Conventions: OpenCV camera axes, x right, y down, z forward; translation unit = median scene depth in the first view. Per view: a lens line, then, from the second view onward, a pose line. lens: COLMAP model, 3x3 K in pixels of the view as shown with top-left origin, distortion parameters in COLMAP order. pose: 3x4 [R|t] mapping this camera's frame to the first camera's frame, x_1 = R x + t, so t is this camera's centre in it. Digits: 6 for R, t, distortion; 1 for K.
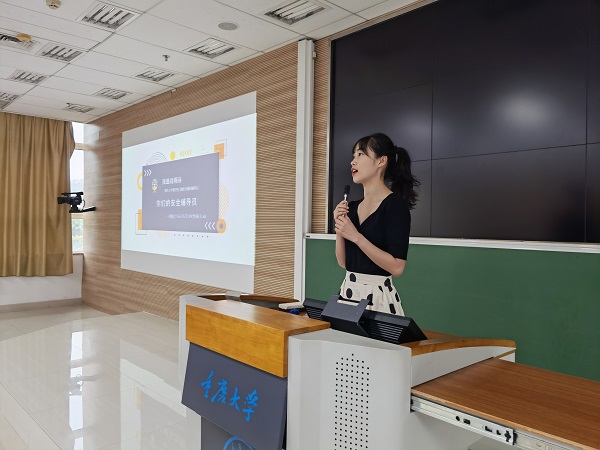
lens RADIAL K [[478.1, 0, 299.8], [0, 478.1, 225.1], [0, 0, 1]] dist [0.032546, -0.016055]
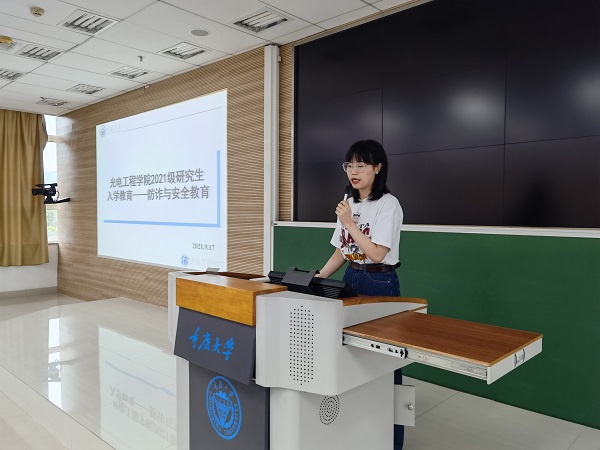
lens RADIAL K [[478.1, 0, 302.1], [0, 478.1, 223.1], [0, 0, 1]] dist [0.032546, -0.016055]
pose [[0.997779, -0.010898, 0.065718, 0.005675], [0.009538, 0.999735, 0.020965, -0.000872], [-0.065929, -0.020292, 0.997618, -0.107788]]
